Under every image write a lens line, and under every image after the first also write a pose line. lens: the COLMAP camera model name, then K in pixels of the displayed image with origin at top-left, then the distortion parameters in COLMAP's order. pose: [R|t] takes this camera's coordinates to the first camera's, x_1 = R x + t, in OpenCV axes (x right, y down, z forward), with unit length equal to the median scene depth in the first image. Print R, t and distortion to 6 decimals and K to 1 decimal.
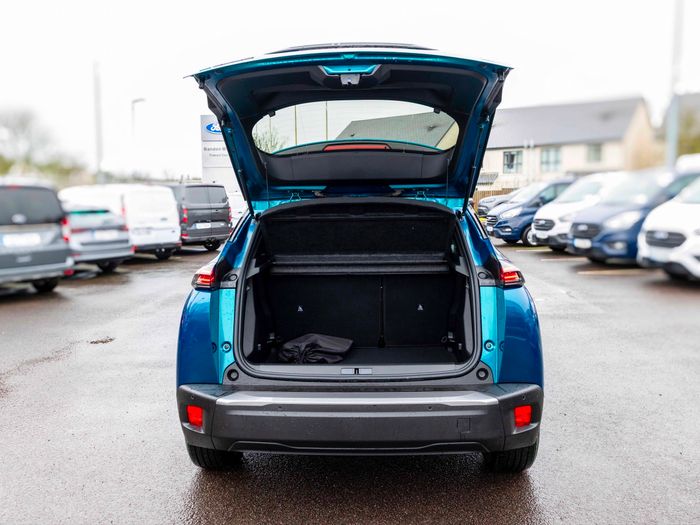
lens RADIAL K [[596.3, 0, 353.4], [0, 596.3, 262.6], [0, 0, 1]] dist [-0.011688, -0.015199]
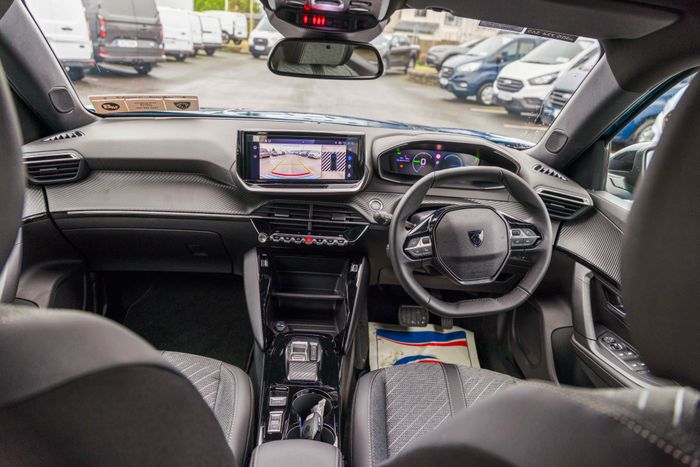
lens RADIAL K [[469.0, 0, 353.1], [0, 469.0, 230.3], [0, 0, 1]] dist [0.003626, -0.009005]
pose [[0.989617, 0.065155, 0.128114, 0.001693], [-0.098341, 0.956993, 0.272935, -0.021853], [-0.104821, -0.282700, 0.953464, 0.259630]]
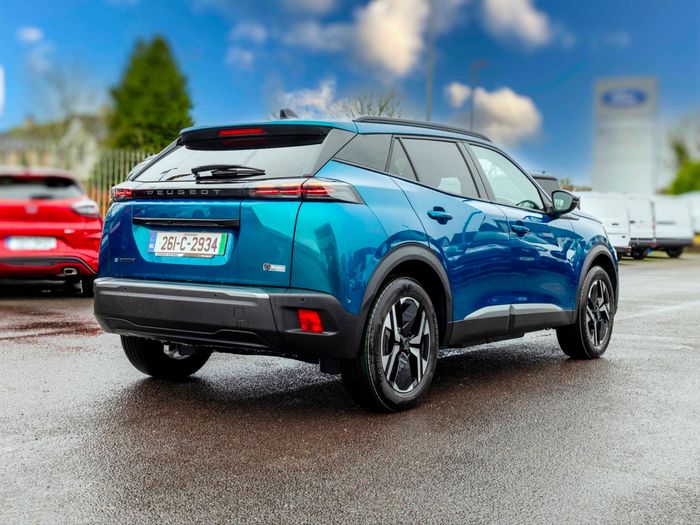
lens RADIAL K [[1040.6, 0, 348.6], [0, 1040.6, 263.0], [0, 0, 1]] dist [-0.034000, 0.000000]
pose [[0.838670, 0.048628, -0.542464, 0.239926], [-0.085903, 0.995350, -0.043583, 0.041059], [0.537822, 0.083151, 0.838948, -0.093699]]
